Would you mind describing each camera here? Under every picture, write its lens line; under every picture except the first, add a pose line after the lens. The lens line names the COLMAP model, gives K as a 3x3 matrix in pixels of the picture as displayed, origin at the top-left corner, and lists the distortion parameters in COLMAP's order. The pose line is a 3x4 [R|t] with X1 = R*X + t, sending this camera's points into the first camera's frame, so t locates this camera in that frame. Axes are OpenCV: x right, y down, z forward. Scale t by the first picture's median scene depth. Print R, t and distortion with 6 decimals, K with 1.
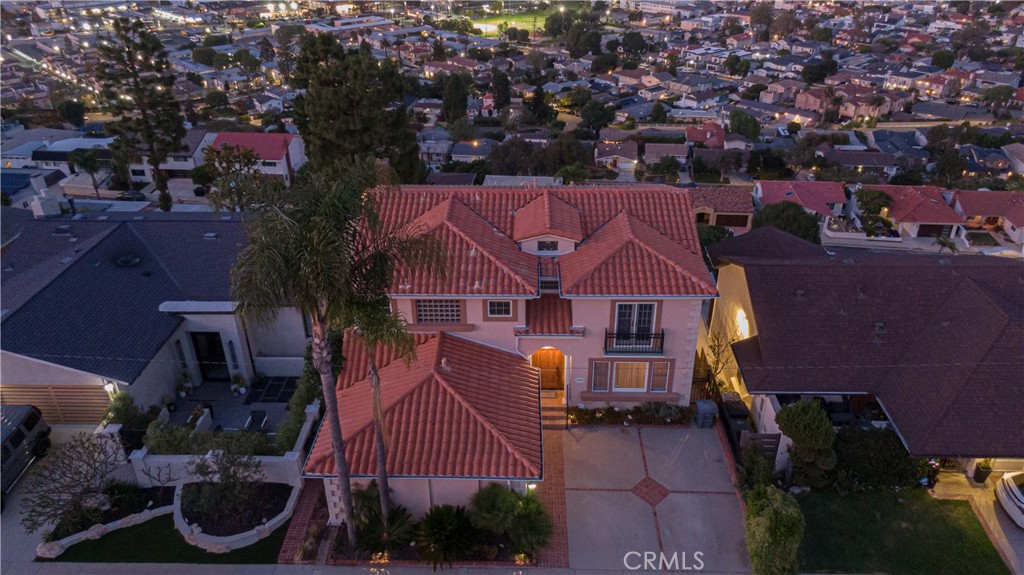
lens RADIAL K [[733.0, 0, 512.2], [0, 733.0, 287.8], [0, 0, 1]] dist [0.030702, -0.039712]
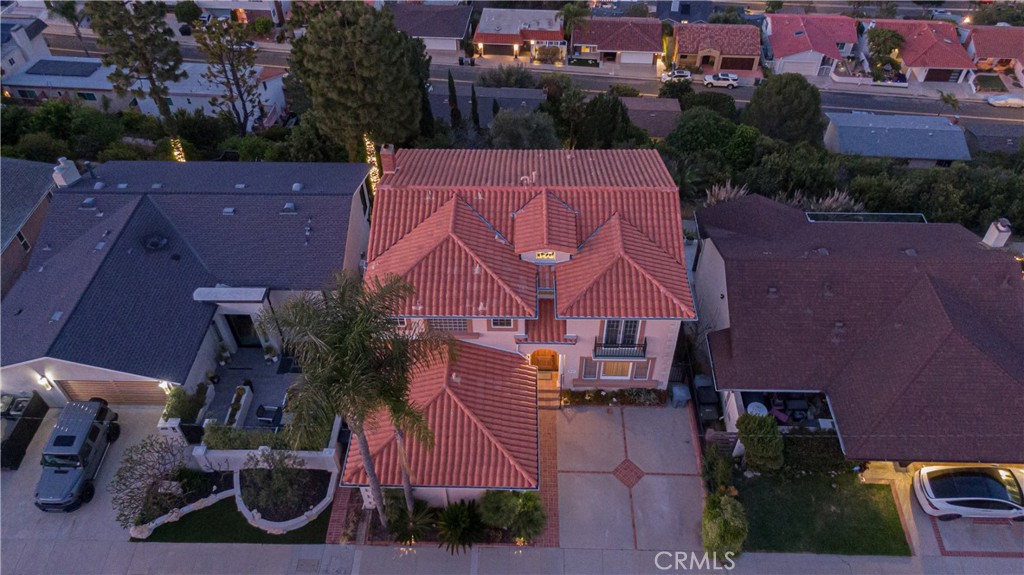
lens RADIAL K [[733.0, 0, 511.8], [0, 733.0, 285.5], [0, 0, 1]] dist [0.030702, -0.039712]
pose [[0.999995, -0.003006, 0.000402, -0.001575], [0.002777, 0.960815, 0.277178, -0.233512], [-0.001219, -0.277176, 0.960818, -0.046402]]
